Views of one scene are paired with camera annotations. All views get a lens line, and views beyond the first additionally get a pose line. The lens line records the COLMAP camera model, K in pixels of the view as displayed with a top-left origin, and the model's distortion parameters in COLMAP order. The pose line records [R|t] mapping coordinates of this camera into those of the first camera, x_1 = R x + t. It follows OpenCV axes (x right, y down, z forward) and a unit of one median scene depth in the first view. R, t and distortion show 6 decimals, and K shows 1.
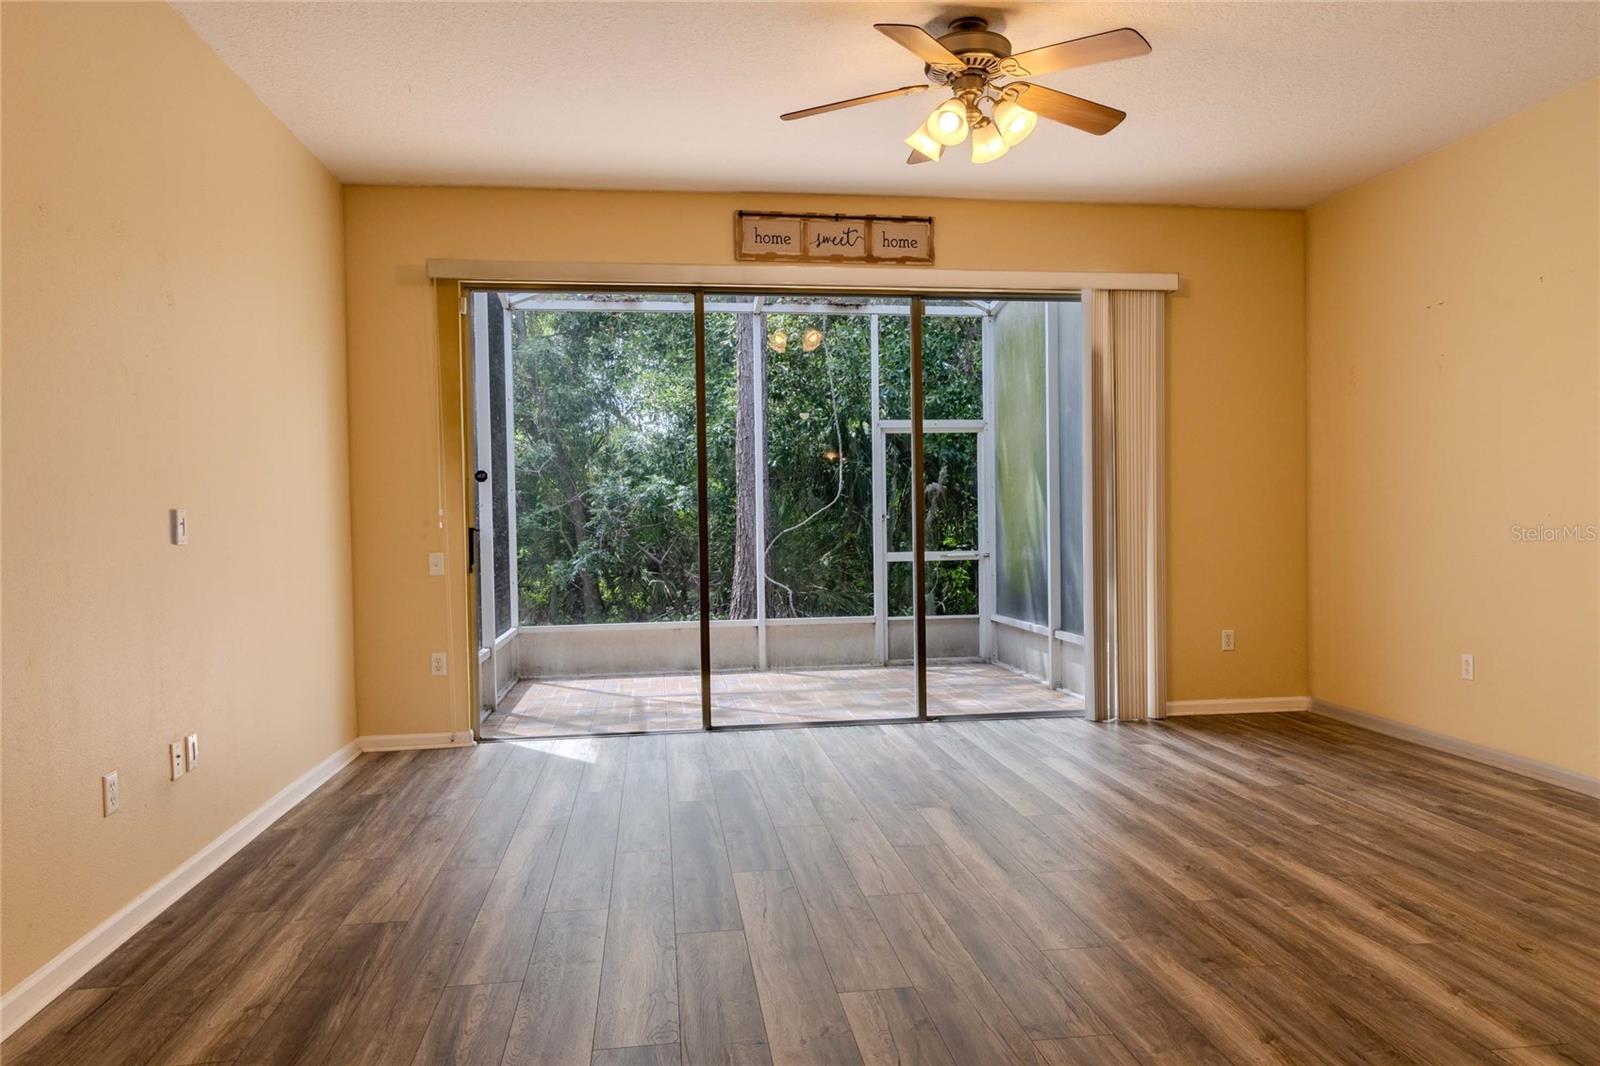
lens RADIAL K [[1113.8, 0, 814.0], [0, 1113.8, 521.9], [0, 0, 1]] dist [0.015344, -0.000428]
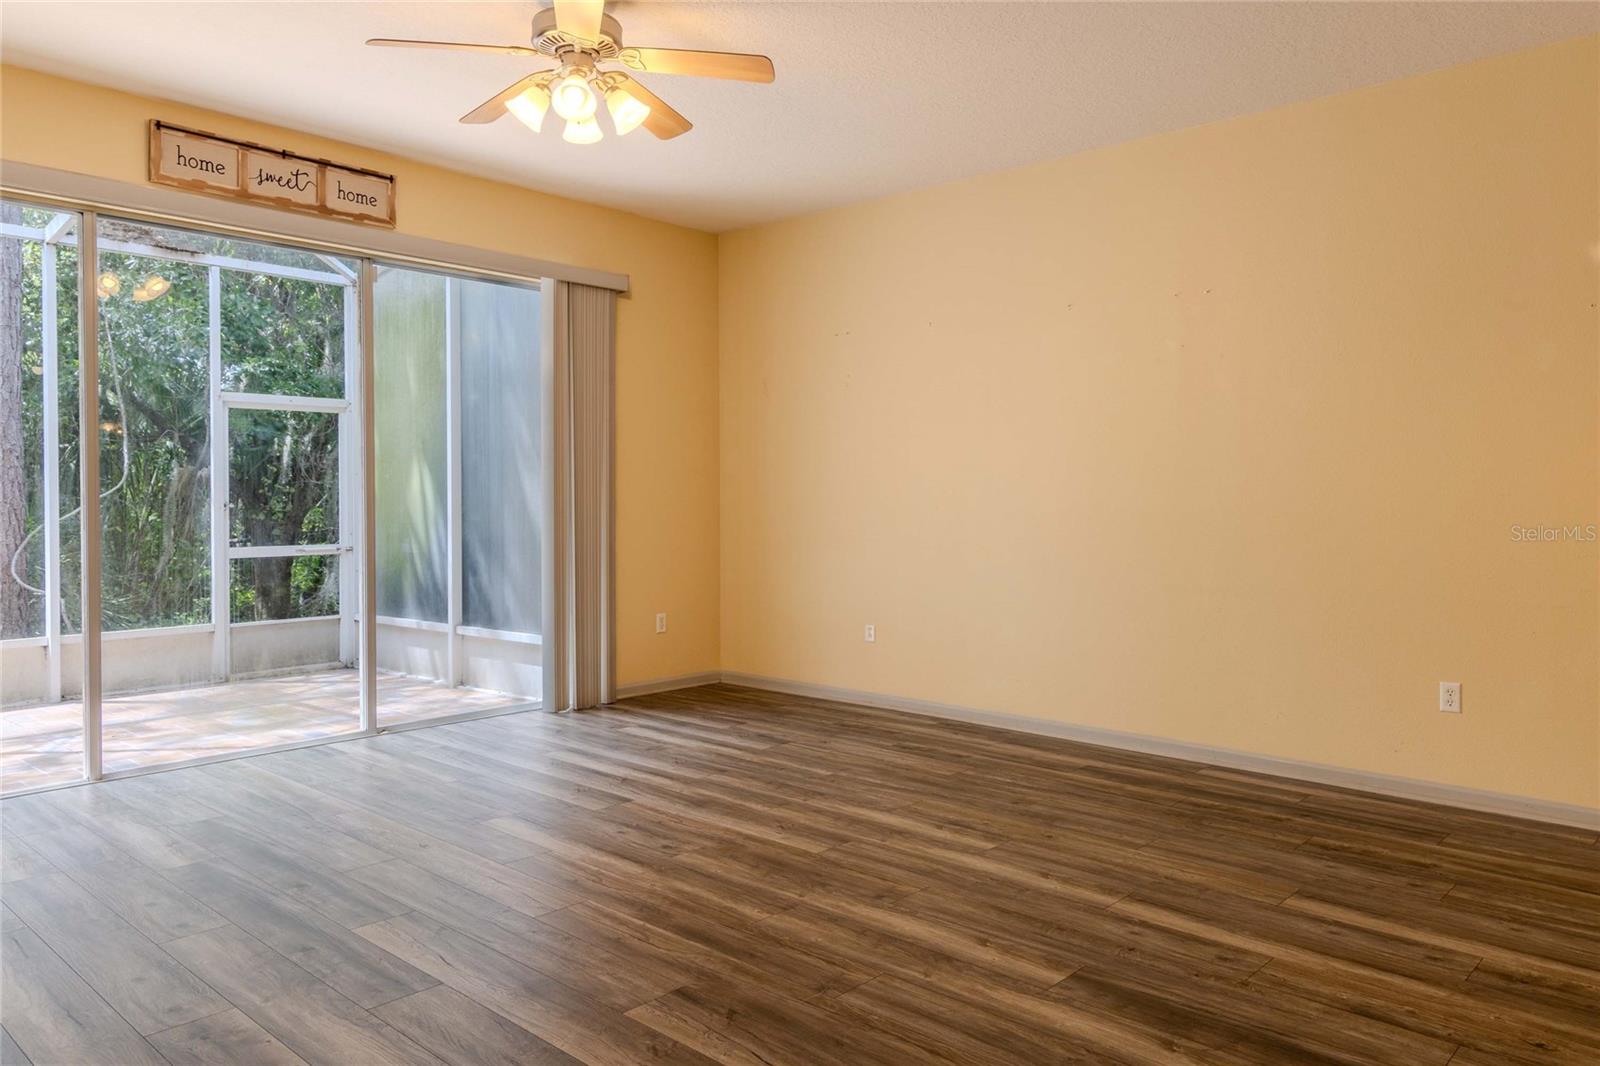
lens RADIAL K [[1113.8, 0, 828.4], [0, 1113.8, 508.1], [0, 0, 1]] dist [0.015344, -0.000428]
pose [[0.769612, 0.006960, 0.638474, -0.268115], [-0.003817, 0.999973, -0.006300, 0.001612], [-0.638500, 0.002411, 0.769618, 0.099910]]
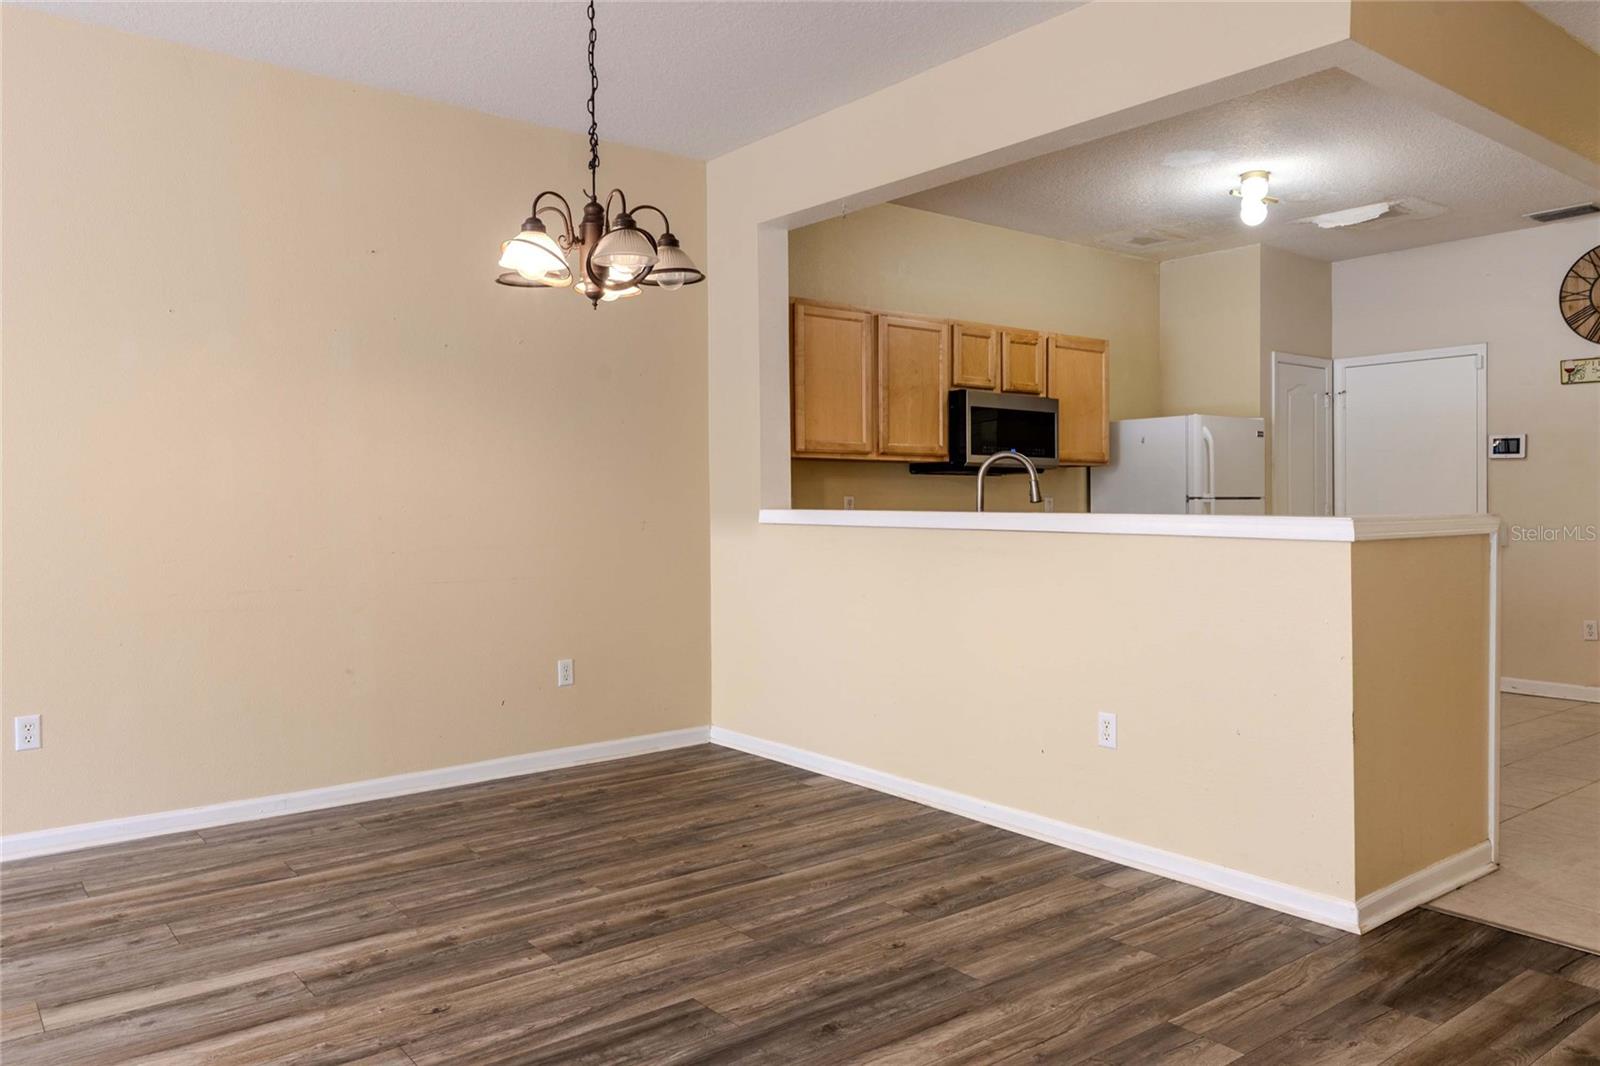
lens RADIAL K [[1113.8, 0, 789.3], [0, 1113.8, 541.5], [0, 0, 1]] dist [0.015344, -0.000428]
pose [[-0.495700, -0.018428, 0.868298, -0.248642], [0.015633, 0.999424, 0.030136, -0.002971], [-0.868353, 0.028512, -0.495126, 0.419205]]
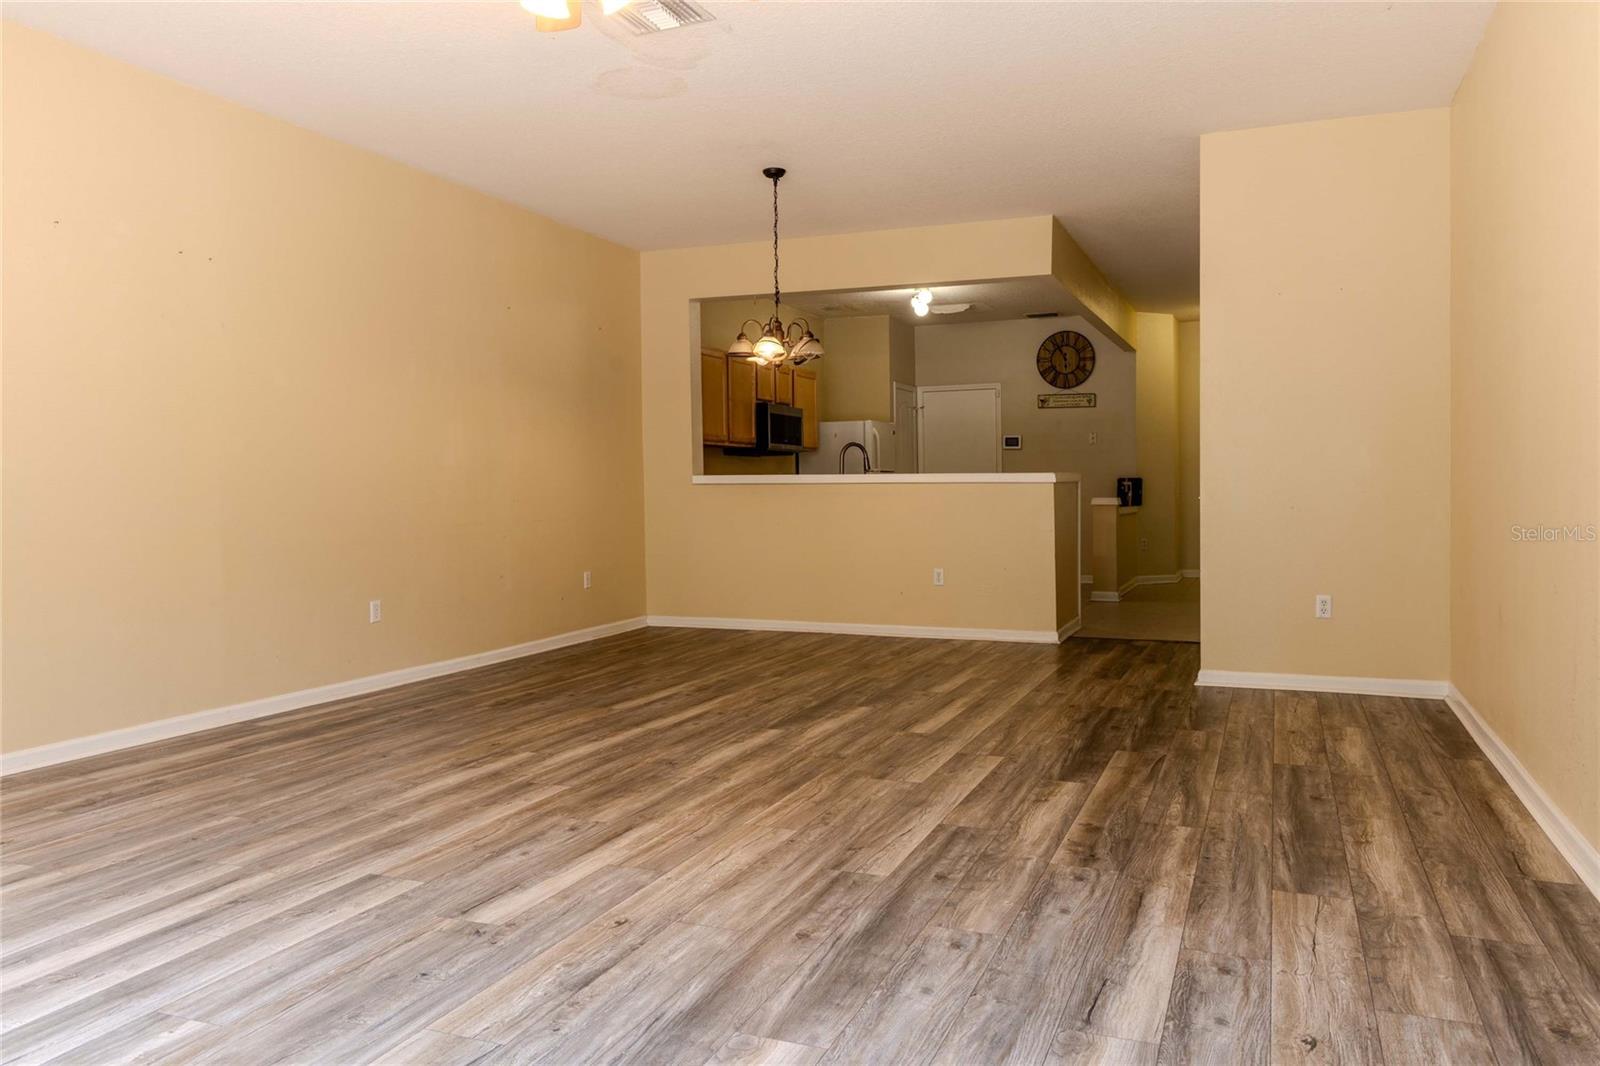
lens RADIAL K [[1113.8, 0, 804.6], [0, 1113.8, 541.9], [0, 0, 1]] dist [0.015344, -0.000428]
pose [[-0.857038, -0.005405, 0.515225, -0.356812], [0.024749, 0.998359, 0.051642, 0.017404], [-0.514659, 0.057010, -0.855498, 1.379756]]
